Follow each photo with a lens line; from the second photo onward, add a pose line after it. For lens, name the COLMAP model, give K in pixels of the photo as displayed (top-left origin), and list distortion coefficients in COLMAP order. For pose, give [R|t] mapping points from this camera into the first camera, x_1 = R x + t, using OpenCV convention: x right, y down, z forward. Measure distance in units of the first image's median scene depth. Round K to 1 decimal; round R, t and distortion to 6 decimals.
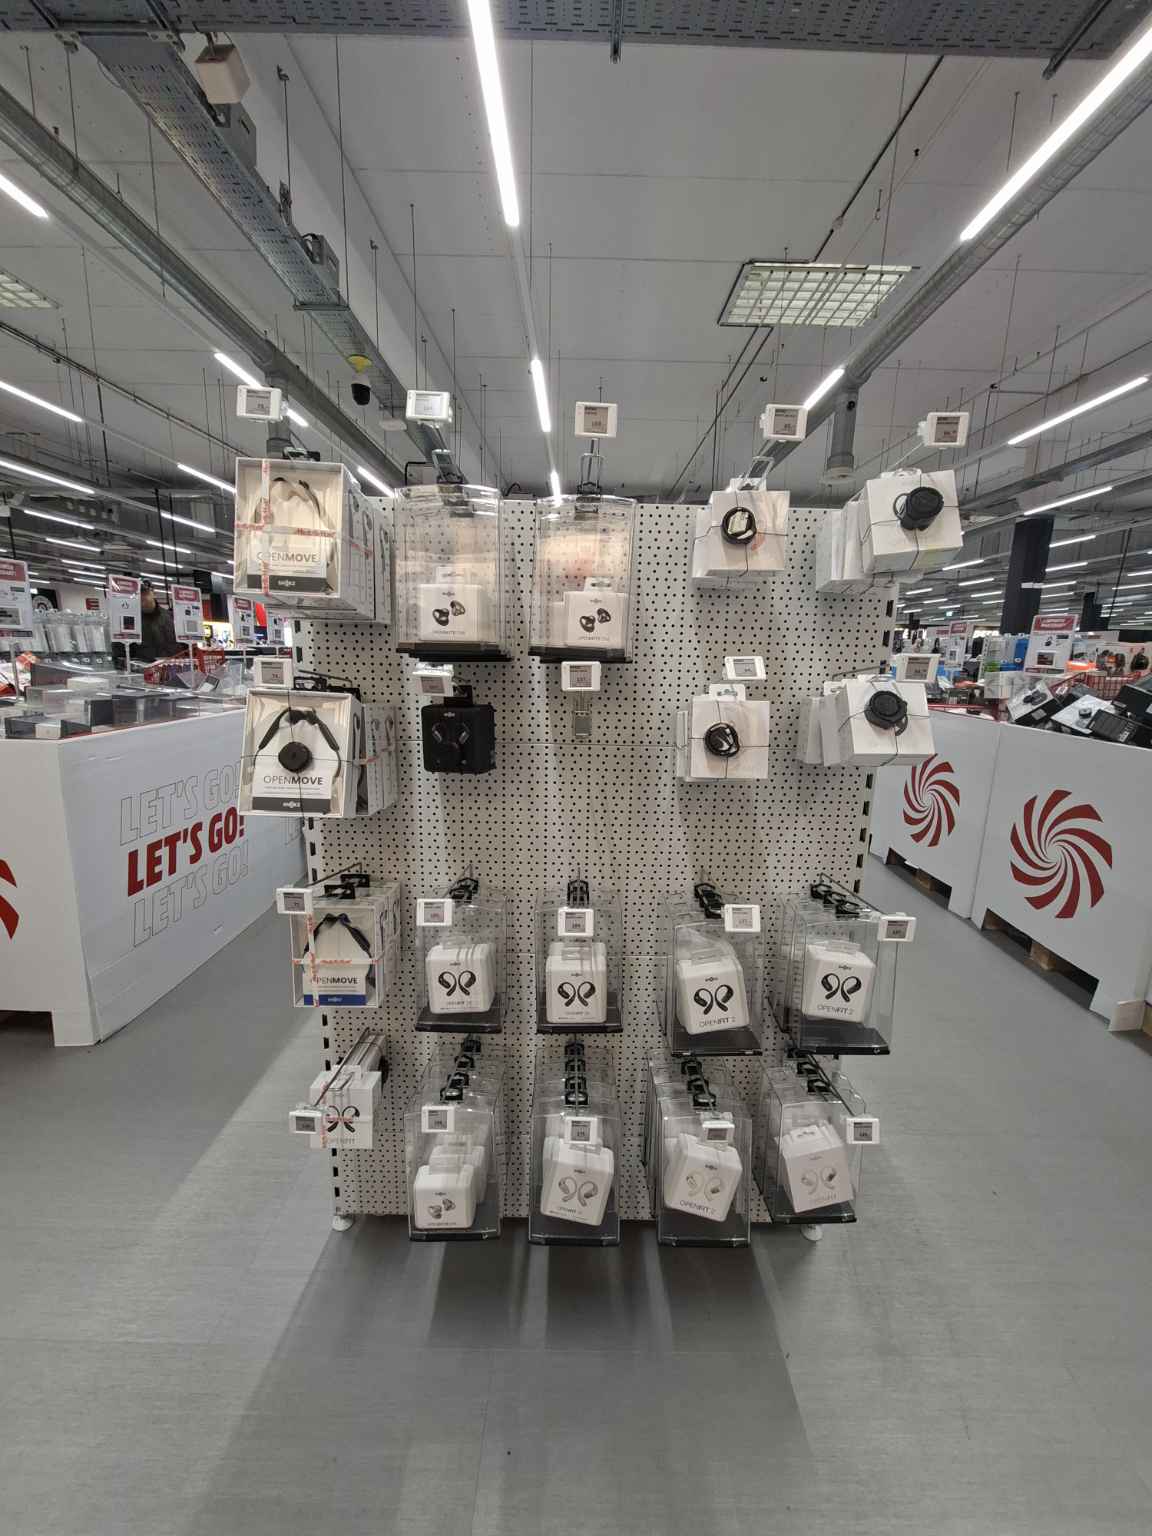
lens RADIAL K [[604.9, 0, 579.9], [0, 604.9, 770.0], [0, 0, 1]] dist [-0.011129, 0.003691]
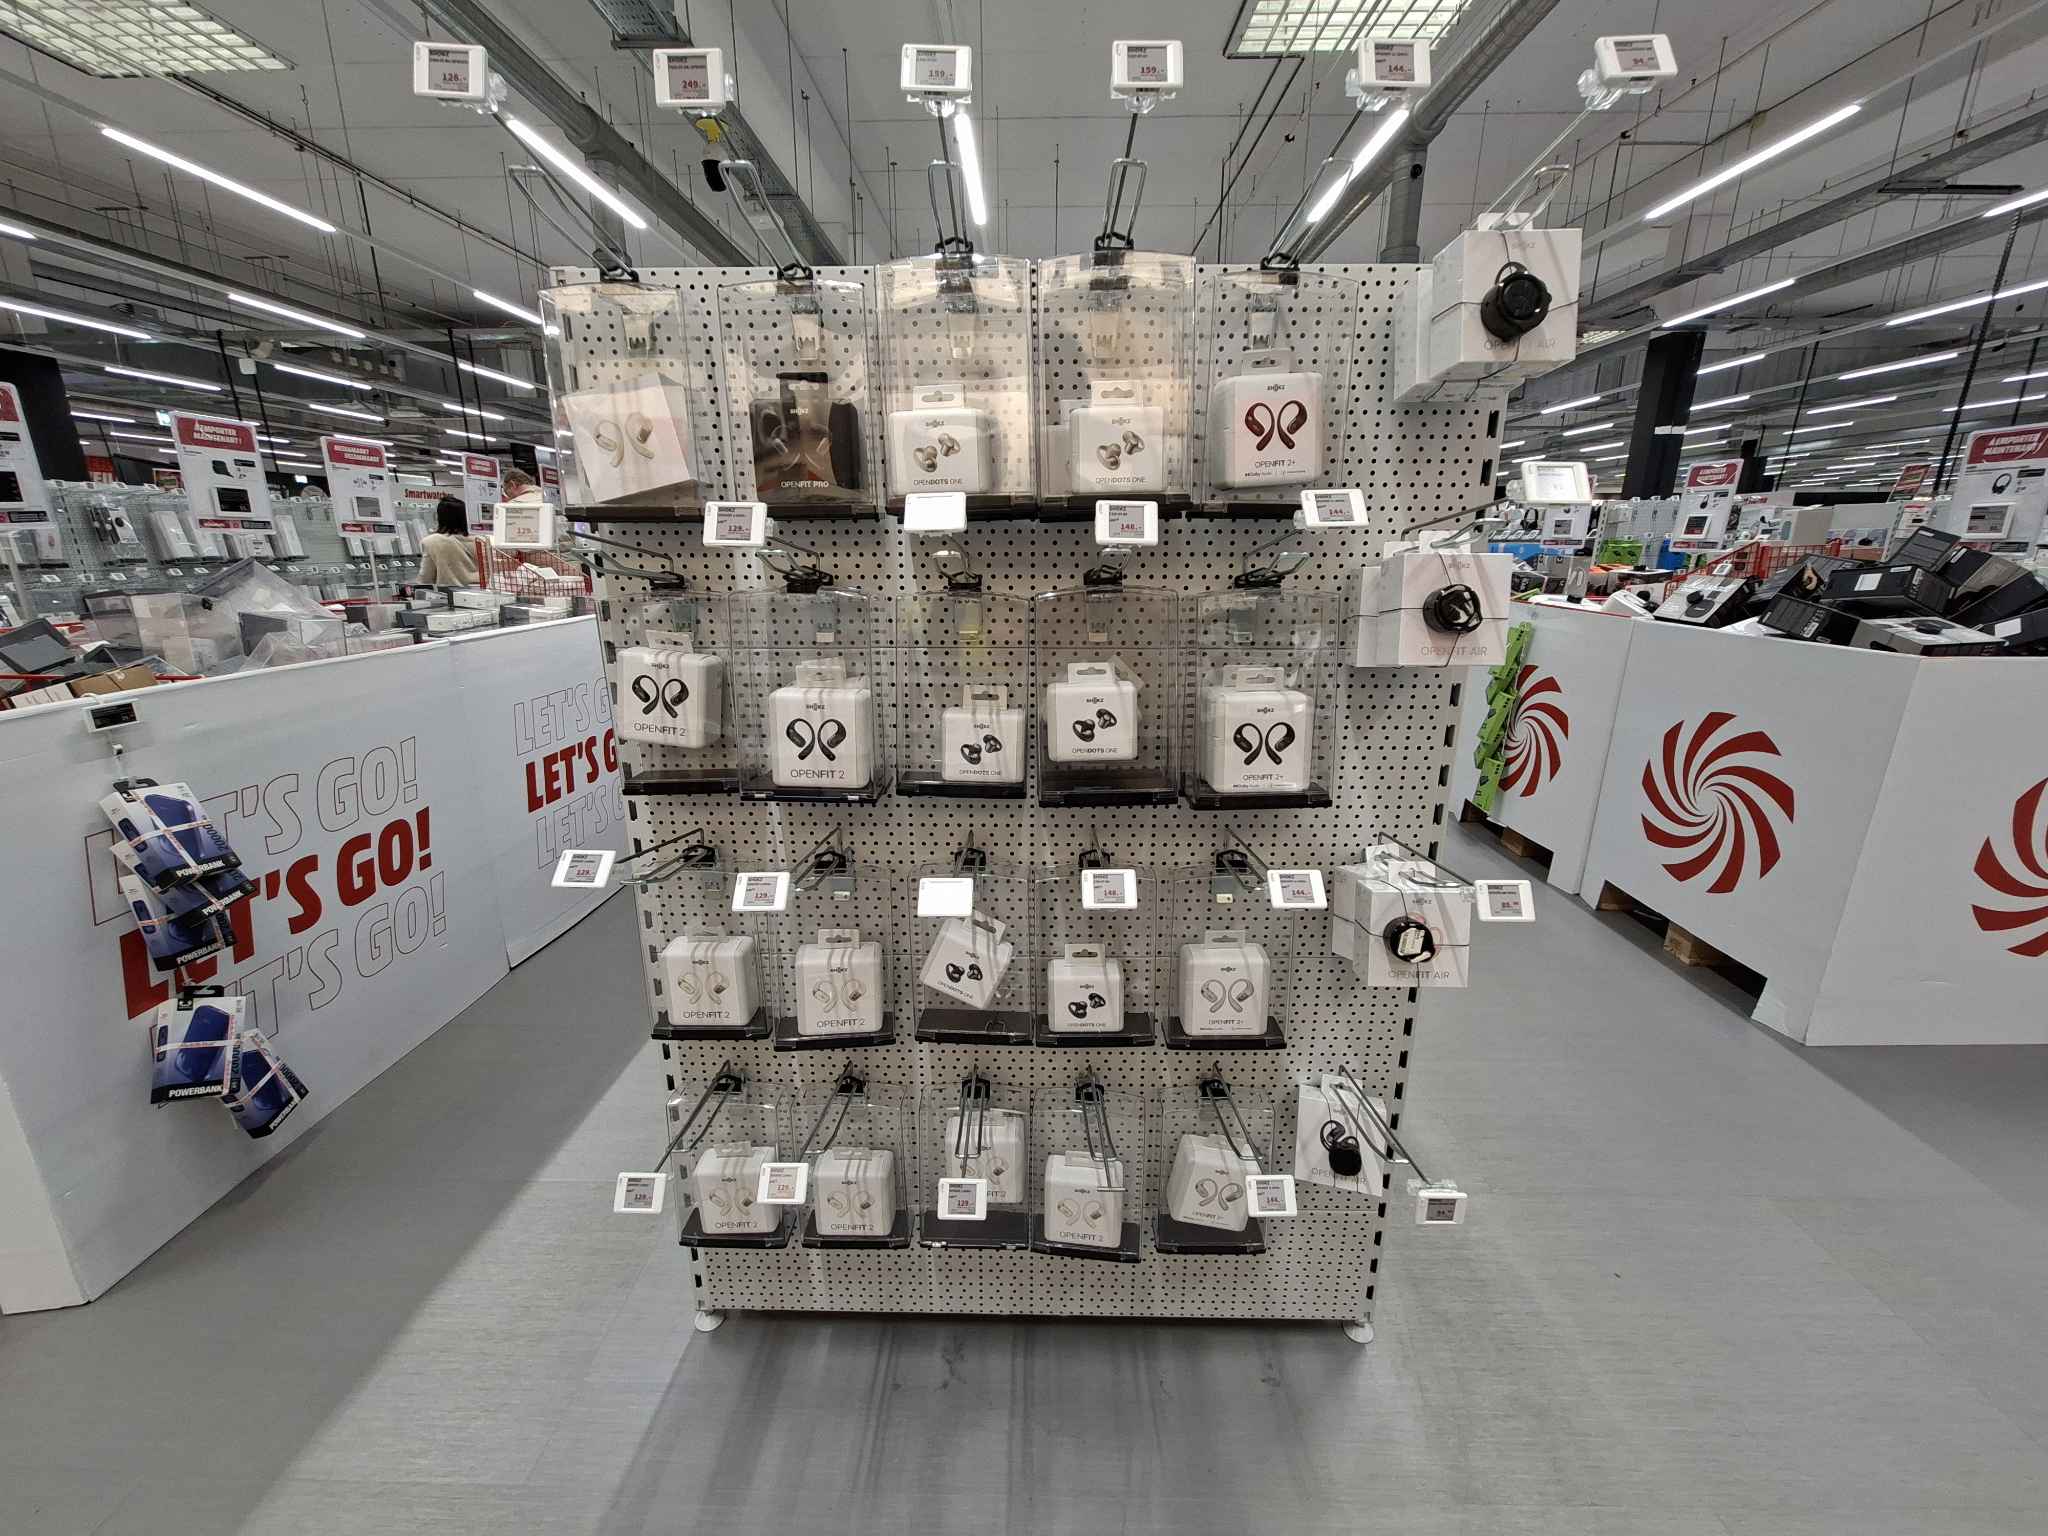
lens RADIAL K [[806.5, 0, 1019.8], [0, 806.5, 762.4], [0, 0, 1]] dist [-0.011129, 0.003691]
pose [[0.999497, -0.018279, -0.025919, 0.008966], [0.020061, 0.997327, 0.070260, 0.008153], [0.024566, -0.070745, 0.997192, 0.039320]]
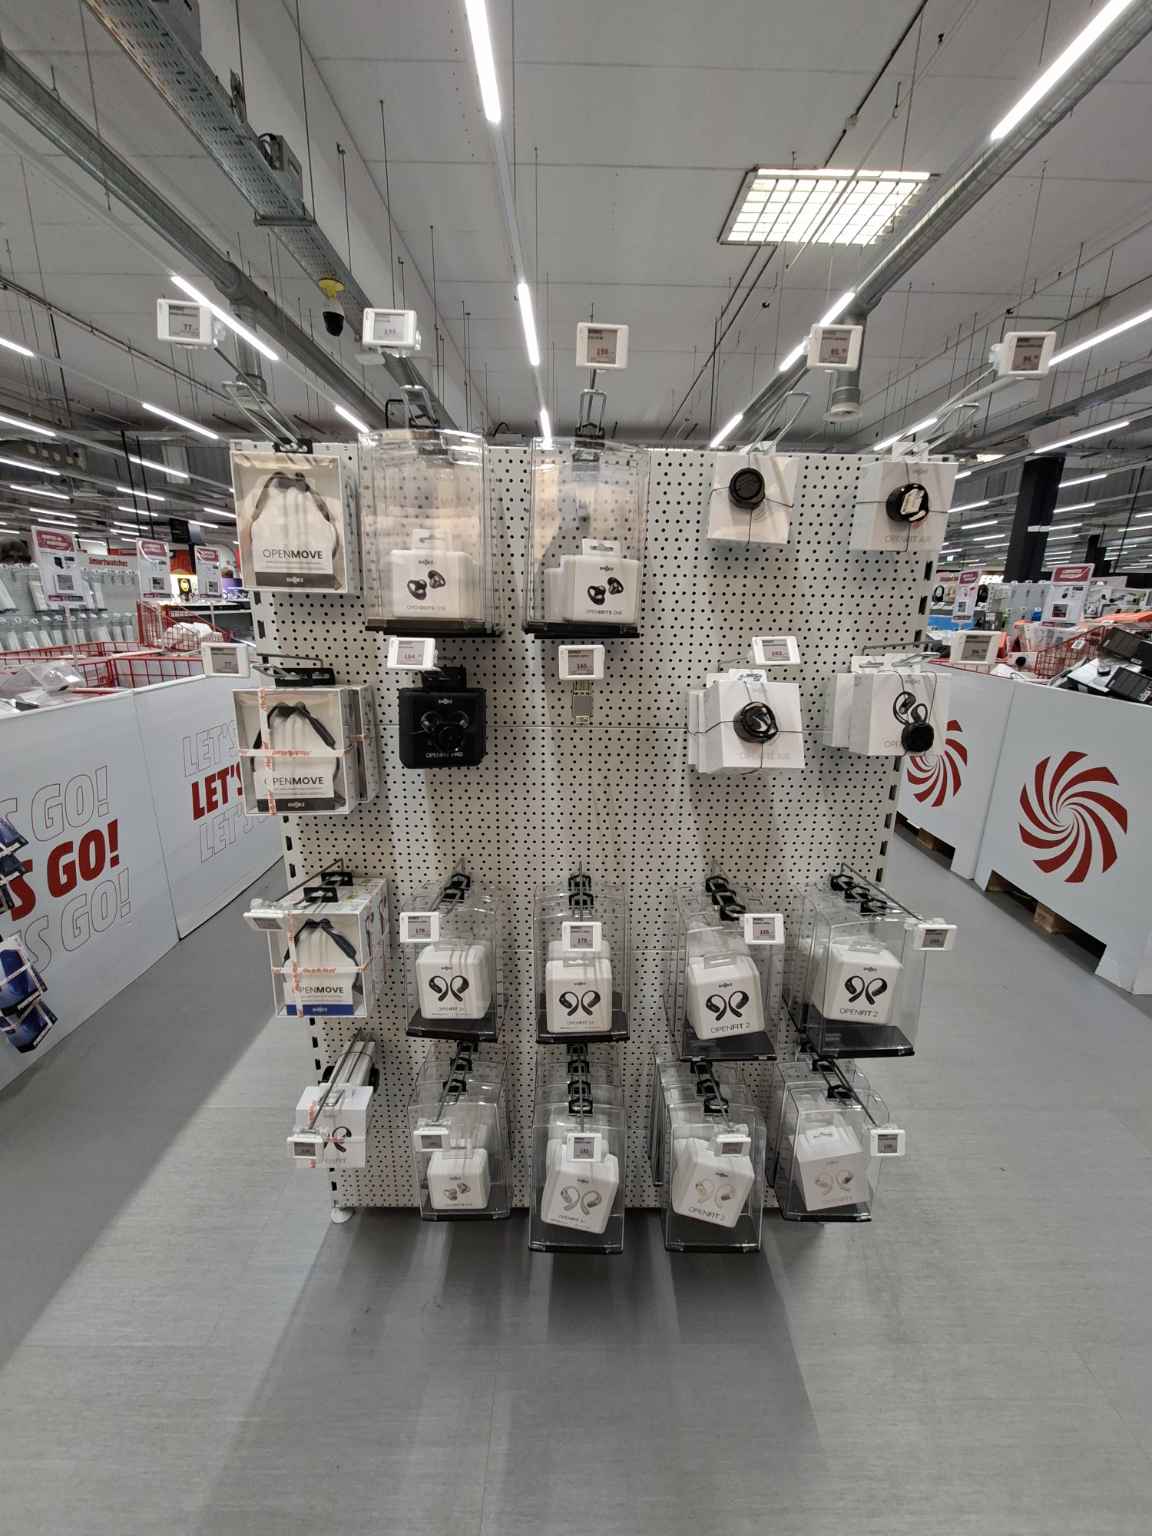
lens RADIAL K [[604.9, 0, 579.9], [0, 604.9, 770.0], [0, 0, 1]] dist [-0.011129, 0.003691]
pose [[0.999891, -0.011622, 0.009059, -0.003435], [0.010852, 0.996664, 0.080893, -0.019749], [-0.009969, -0.080785, 0.996682, 0.036705]]
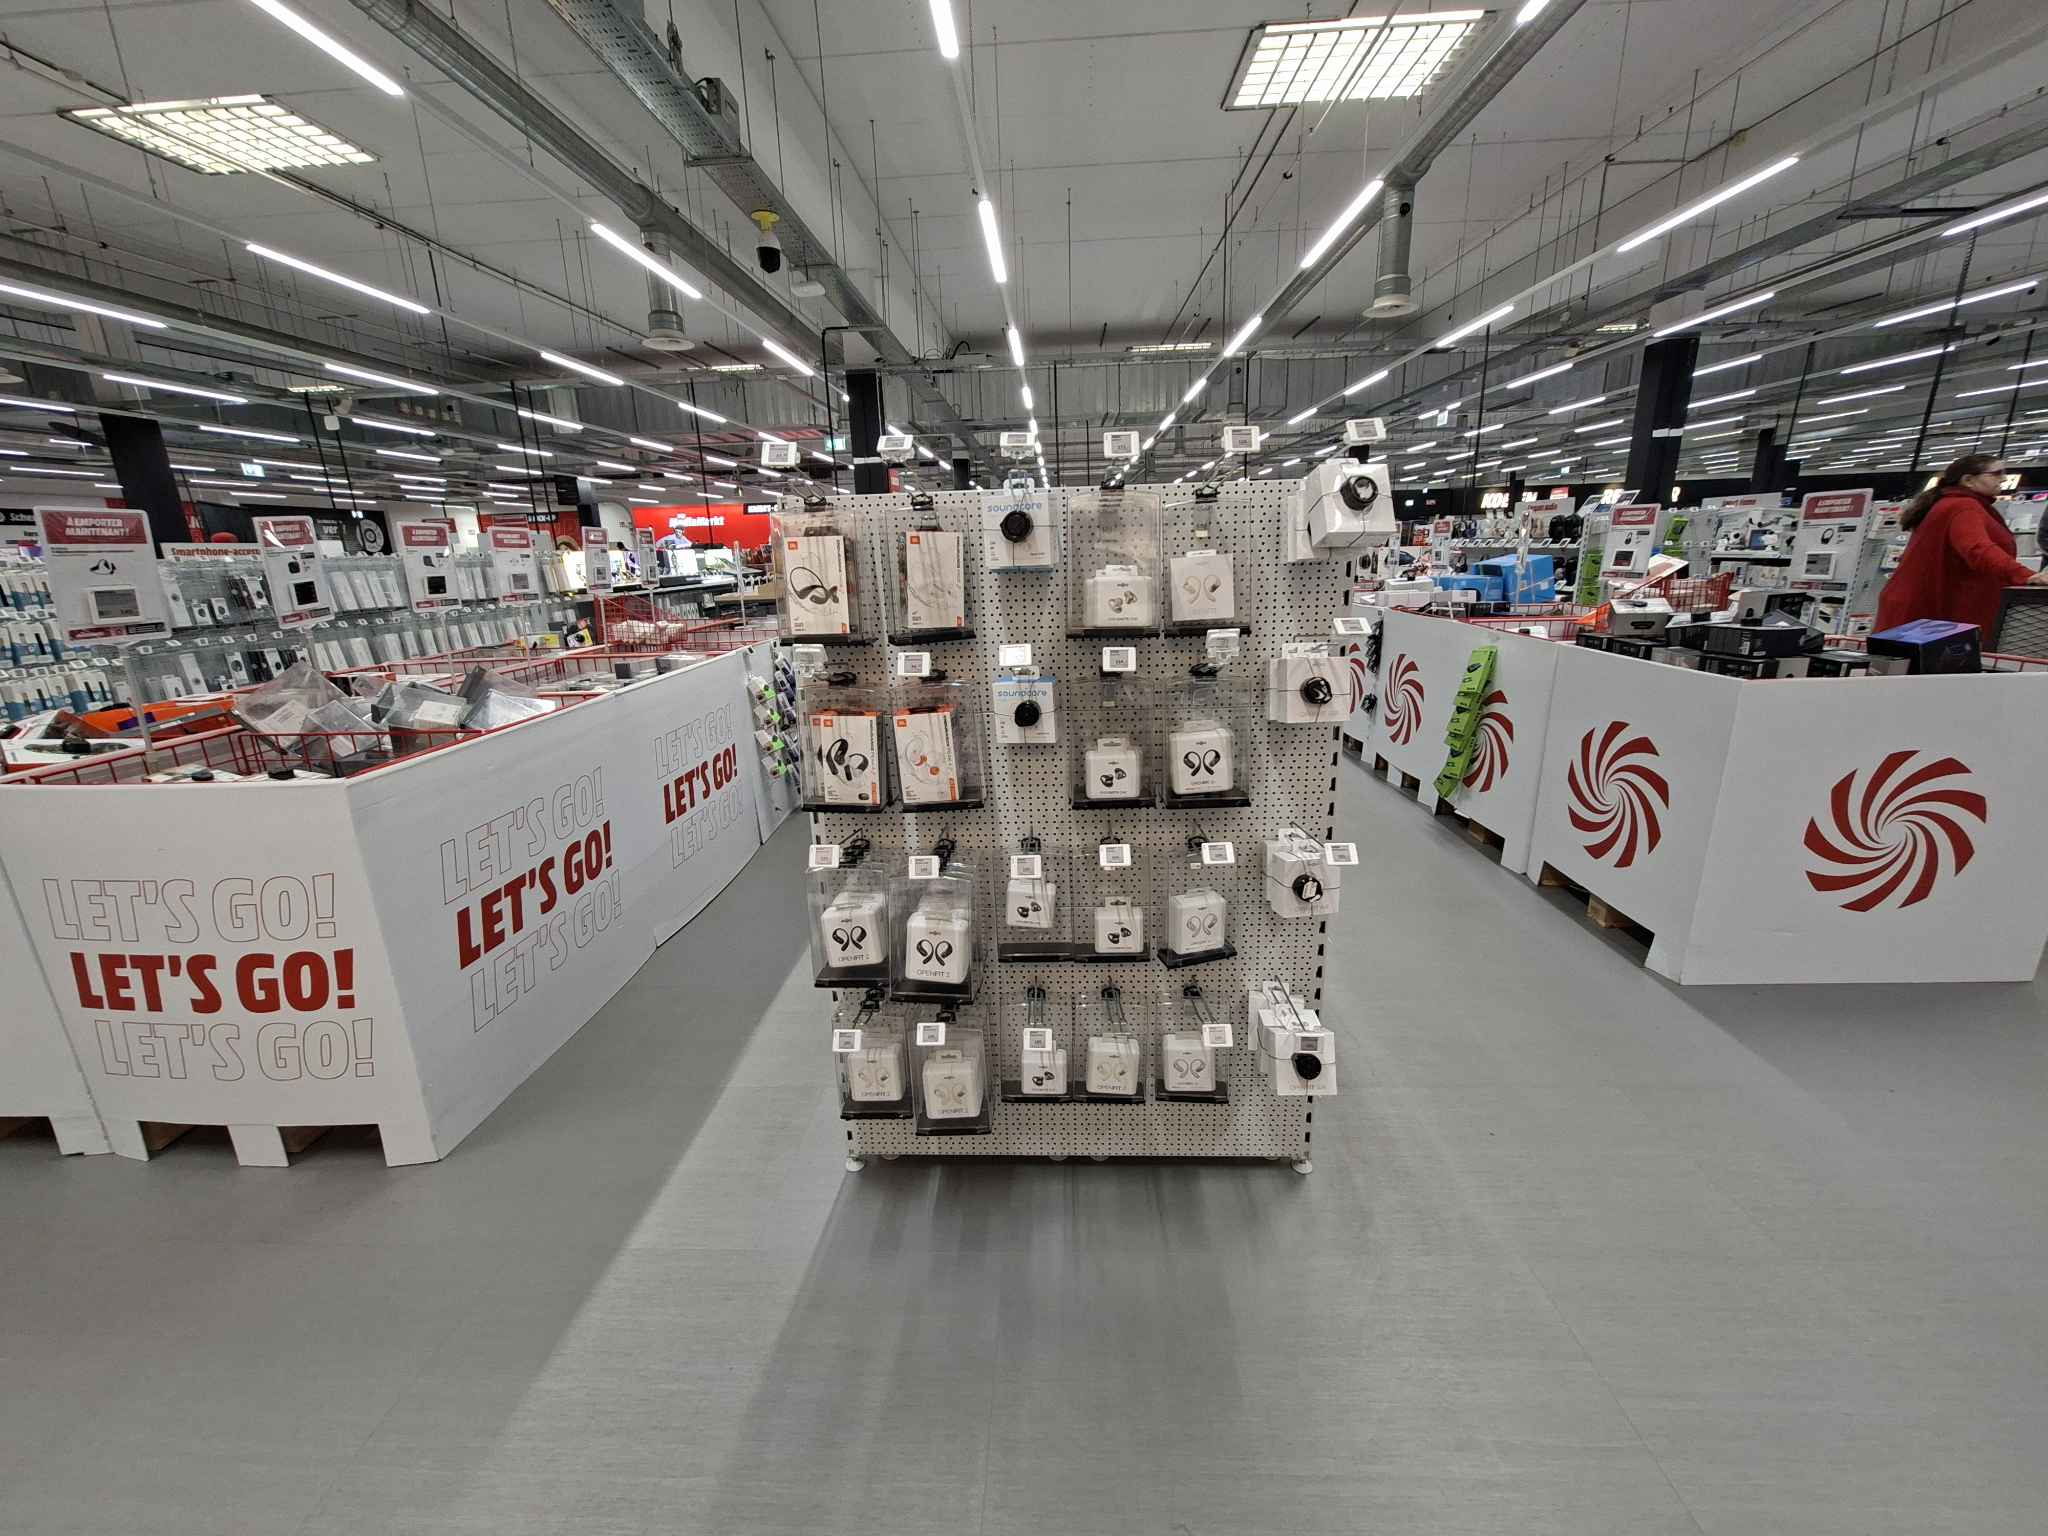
lens RADIAL K [[806.5, 0, 1019.8], [0, 806.5, 762.4], [0, 0, 1]] dist [-0.011129, 0.003691]
pose [[0.997438, -0.042676, -0.057409, 0.003959], [0.046350, 0.996856, 0.064256, -0.018002], [0.054487, -0.066753, 0.996281, -0.165612]]
